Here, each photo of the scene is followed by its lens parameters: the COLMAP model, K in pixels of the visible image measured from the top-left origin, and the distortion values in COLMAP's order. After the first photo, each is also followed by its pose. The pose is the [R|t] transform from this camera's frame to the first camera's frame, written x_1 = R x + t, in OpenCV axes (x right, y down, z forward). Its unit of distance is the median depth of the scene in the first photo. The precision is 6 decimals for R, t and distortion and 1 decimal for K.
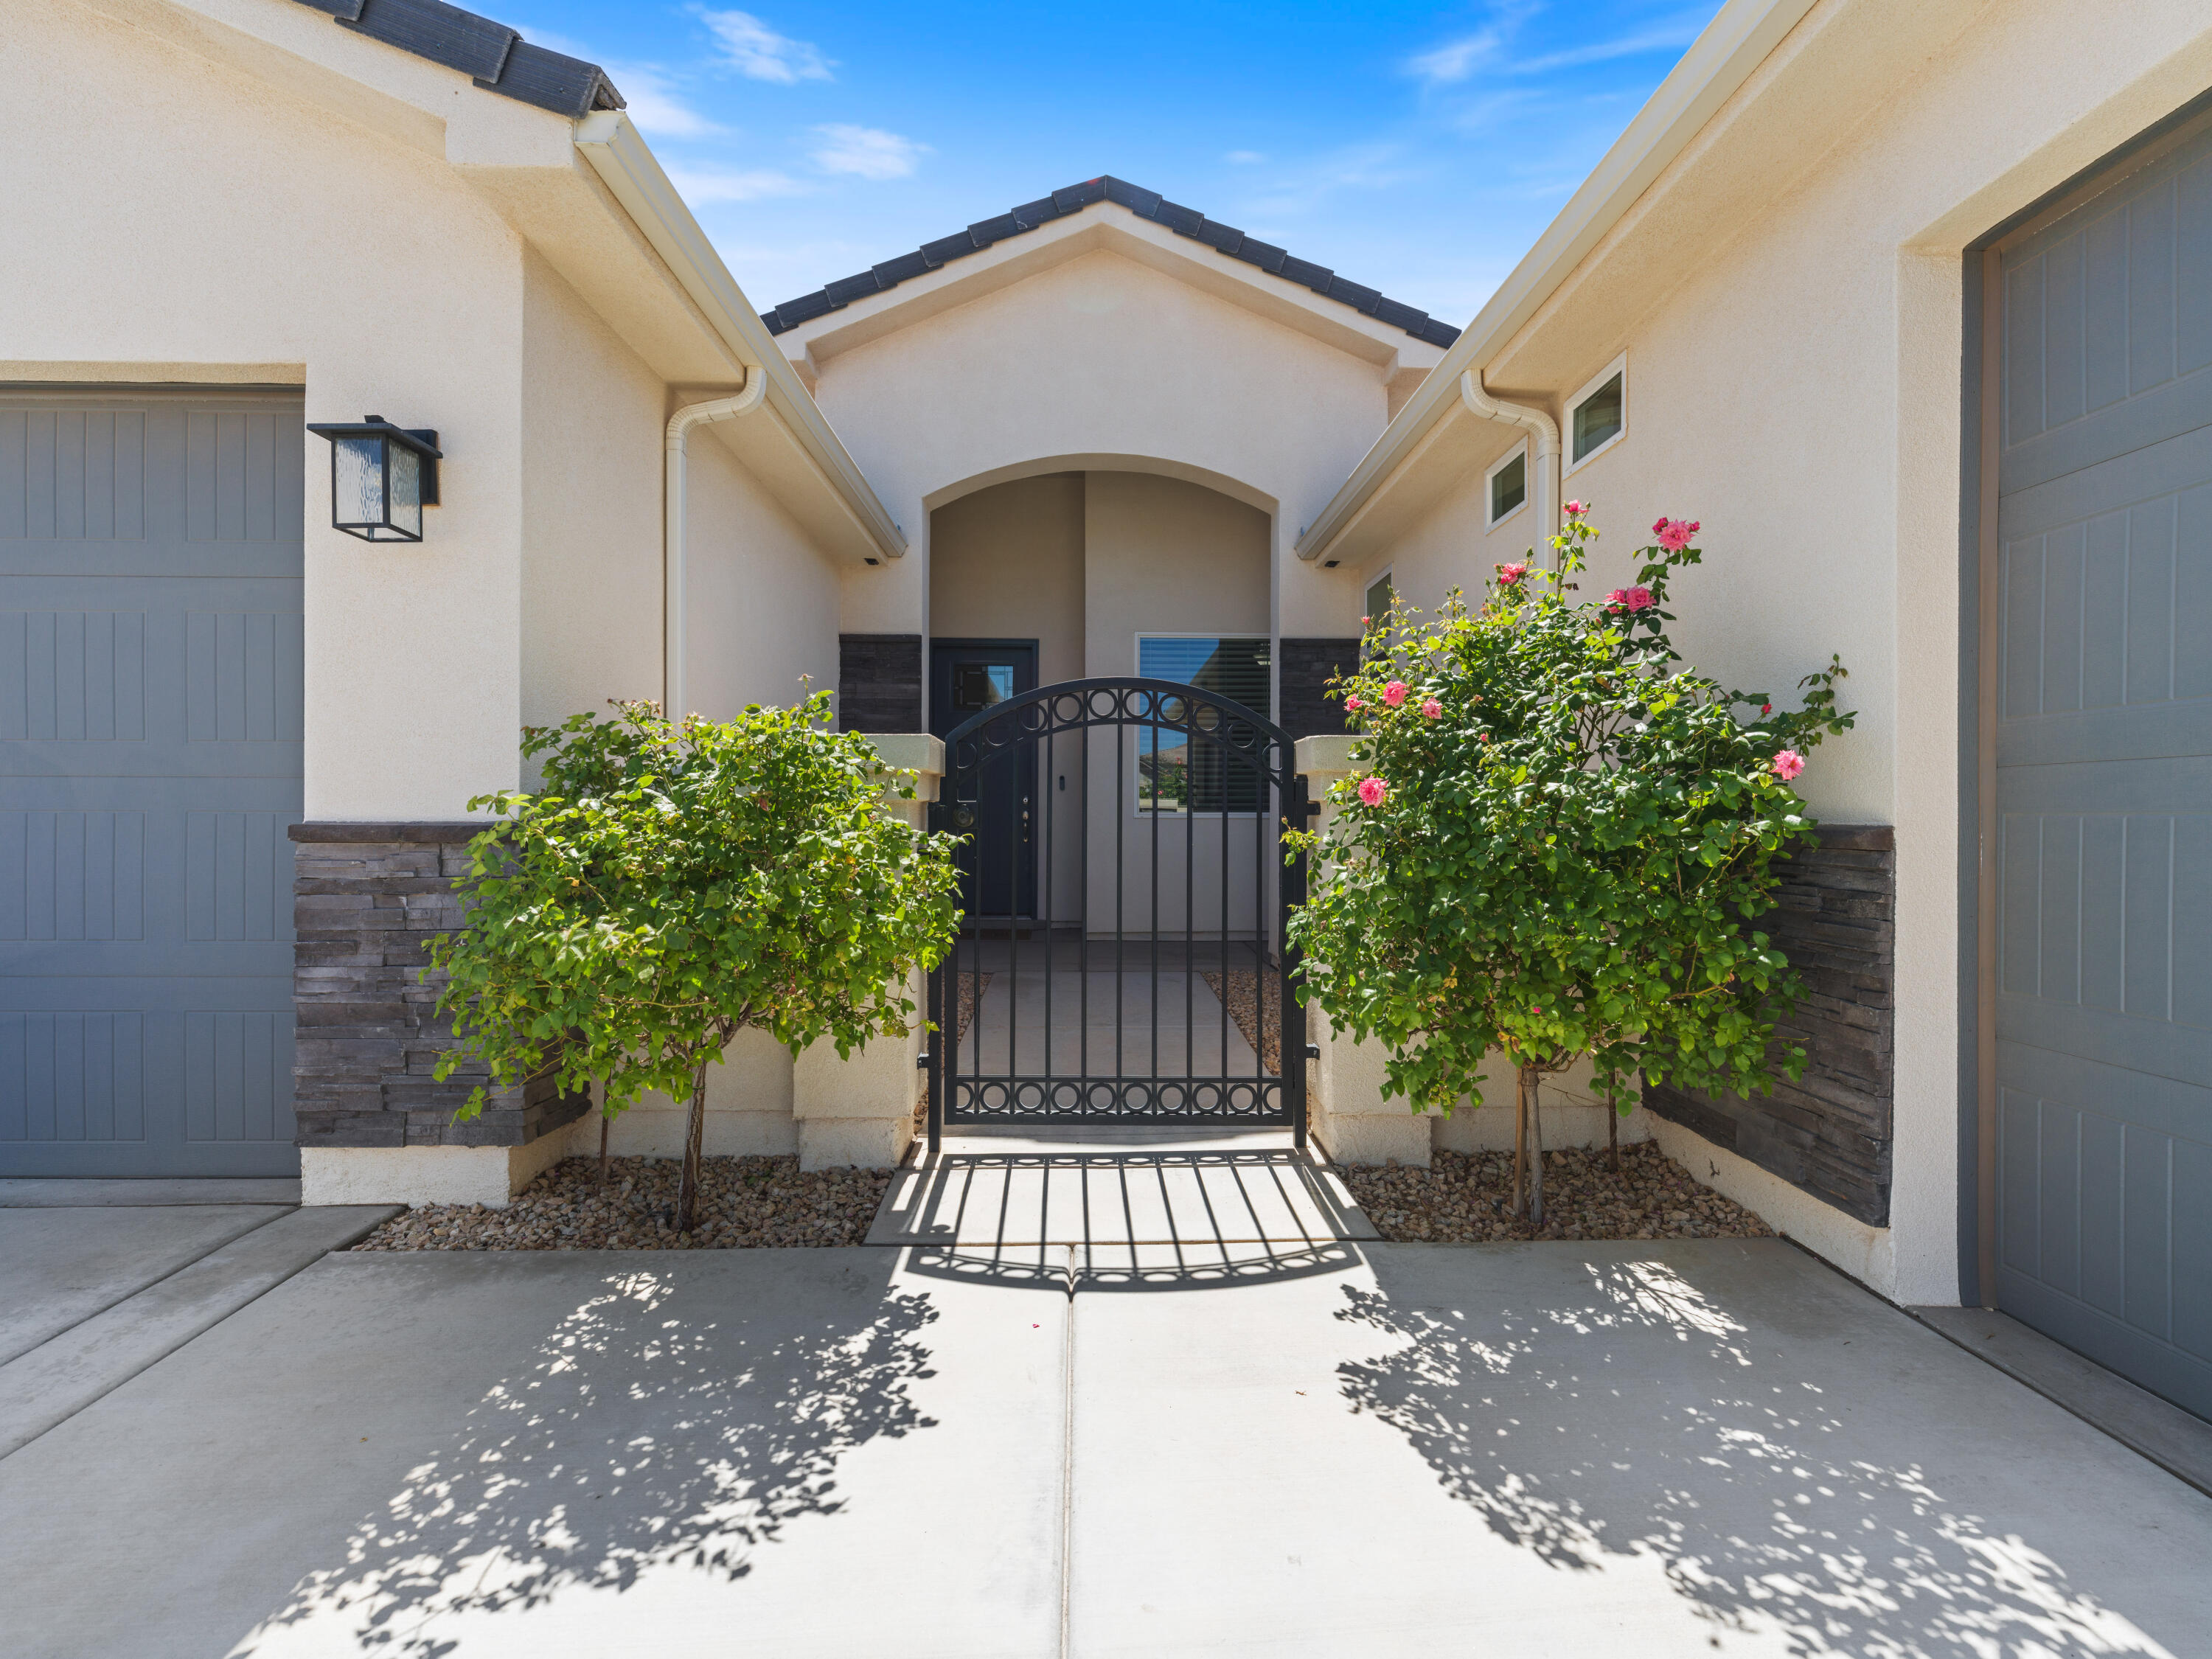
lens RADIAL K [[1016.5, 0, 1104.5], [0, 1016.5, 817.0], [0, 0, 1]] dist [-0.002949, -0.000182]
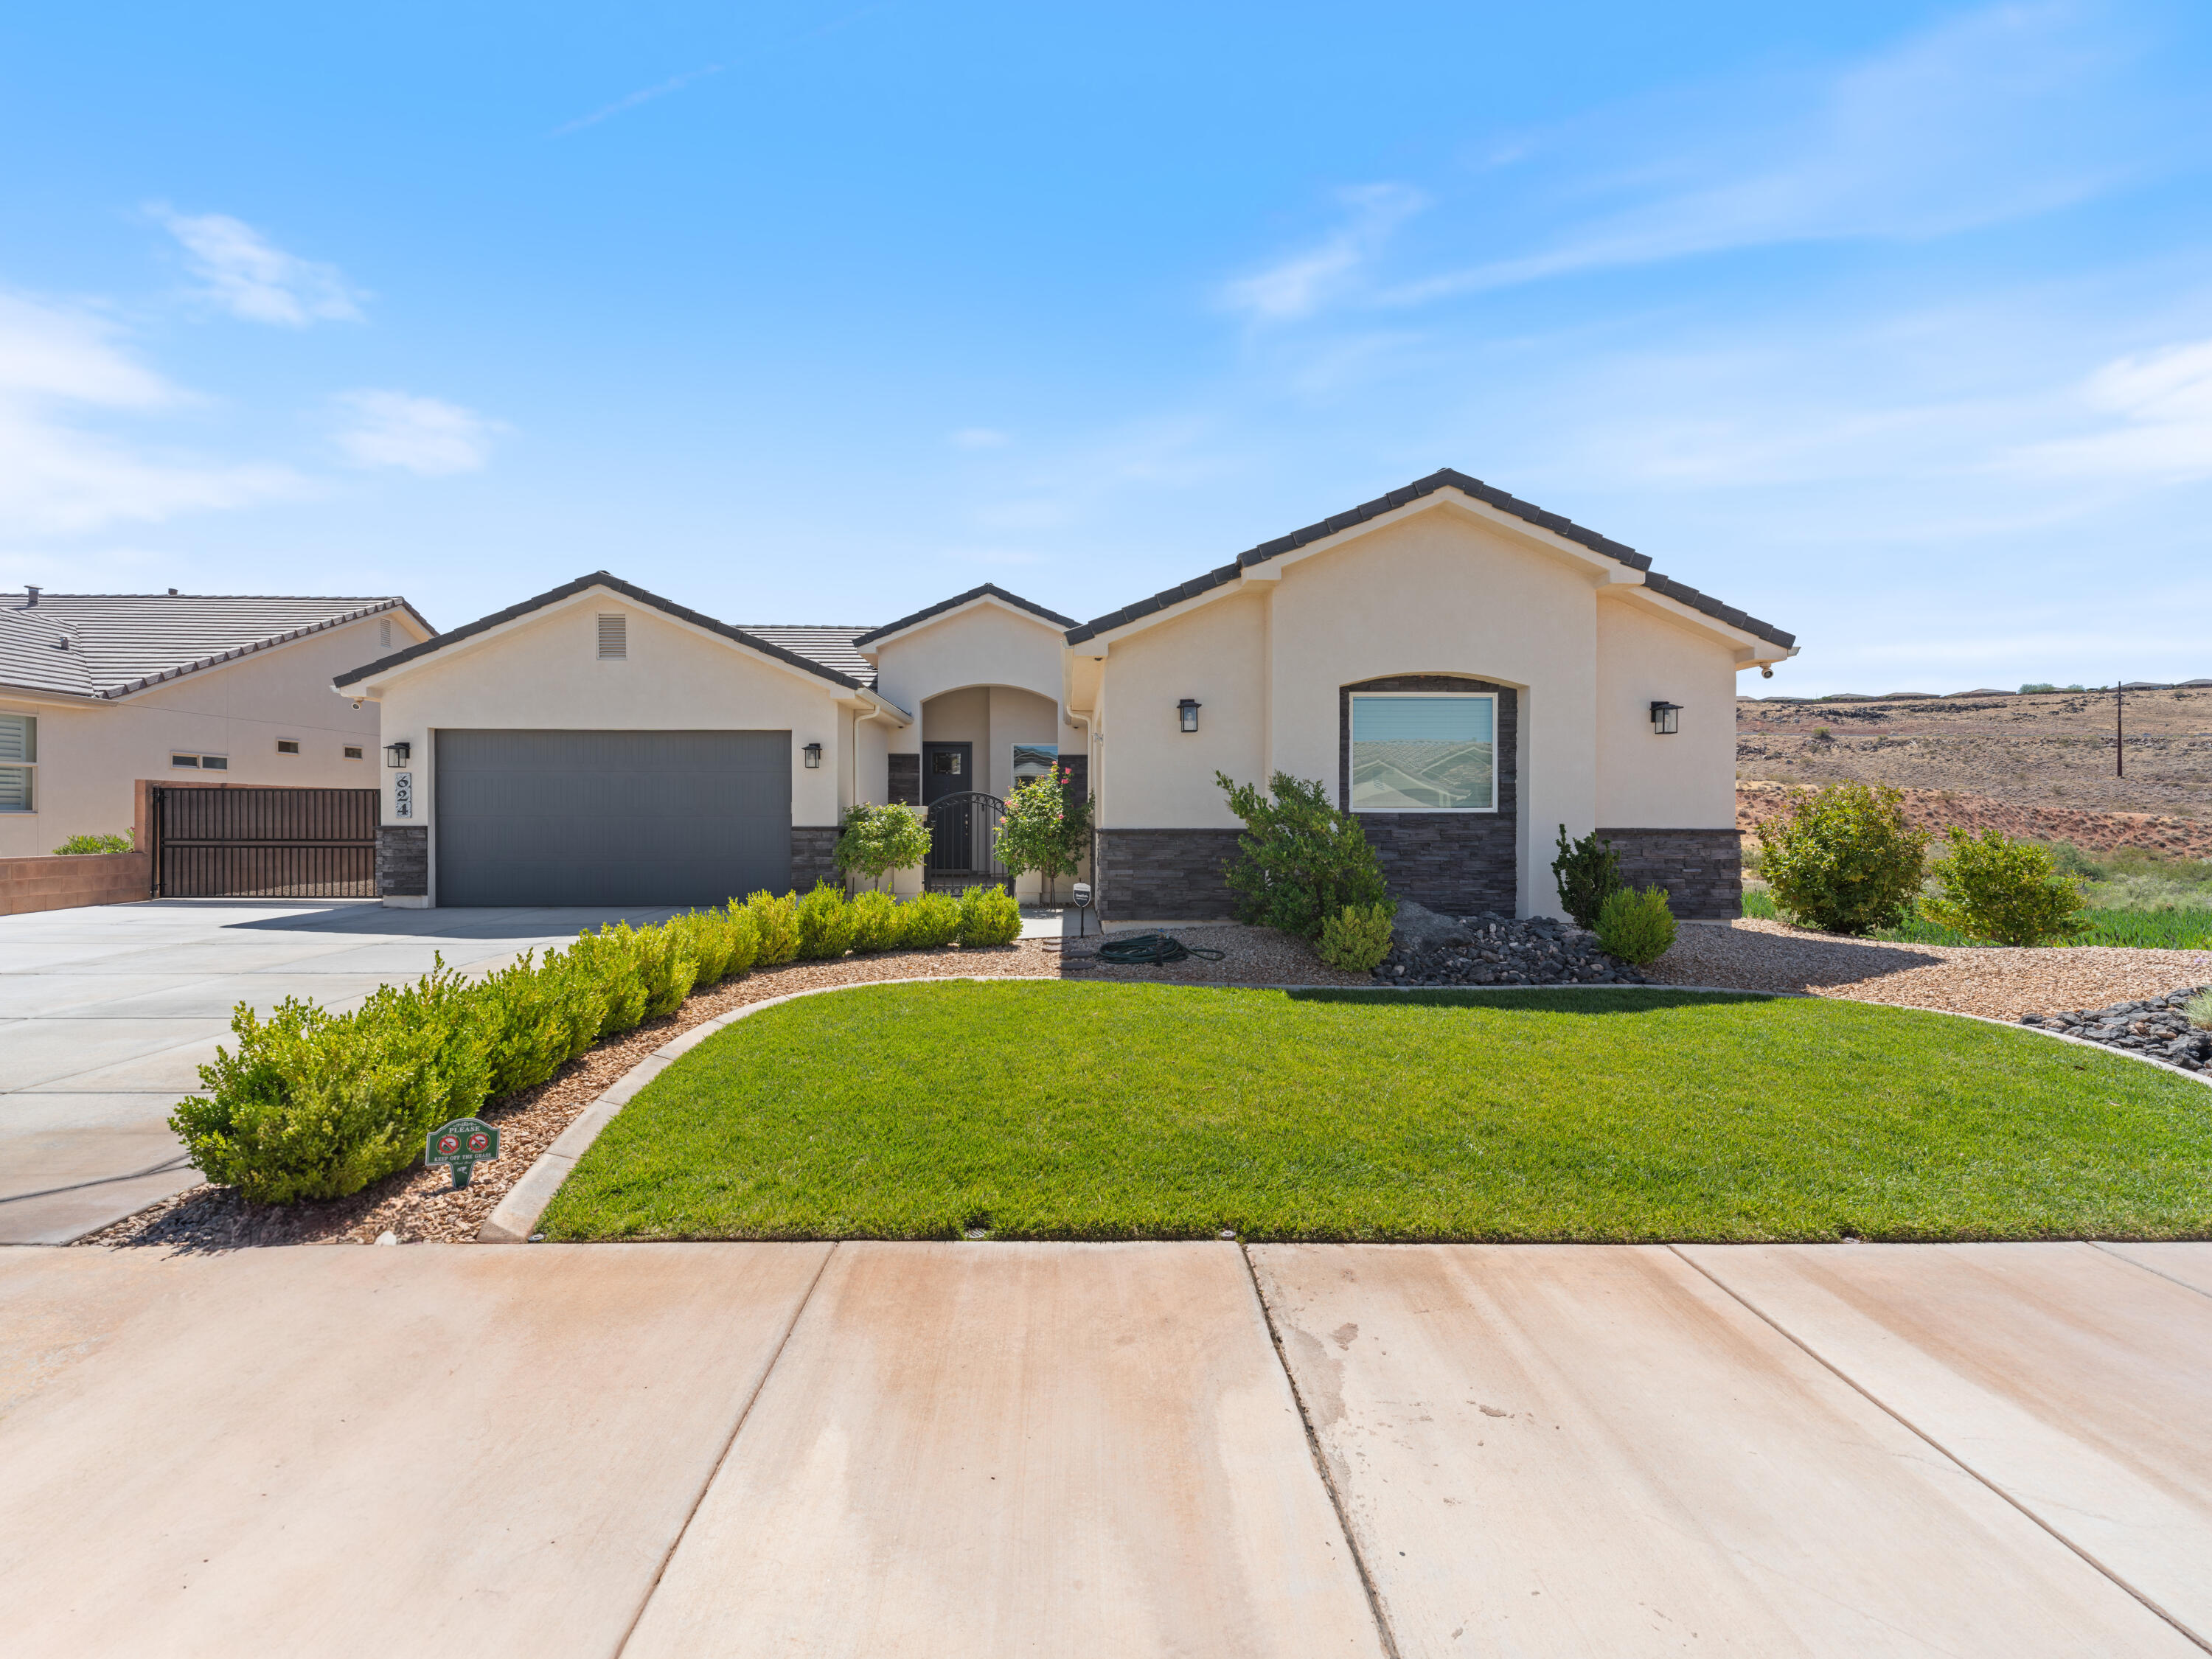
lens RADIAL K [[1016.5, 0, 1101.1], [0, 1016.5, 826.4], [0, 0, 1]] dist [-0.002949, -0.000182]
pose [[0.999978, -0.002530, 0.006087, 0.279024], [0.002519, 0.999995, 0.001867, -0.000593], [-0.006092, -0.001851, 0.999980, -1.681708]]
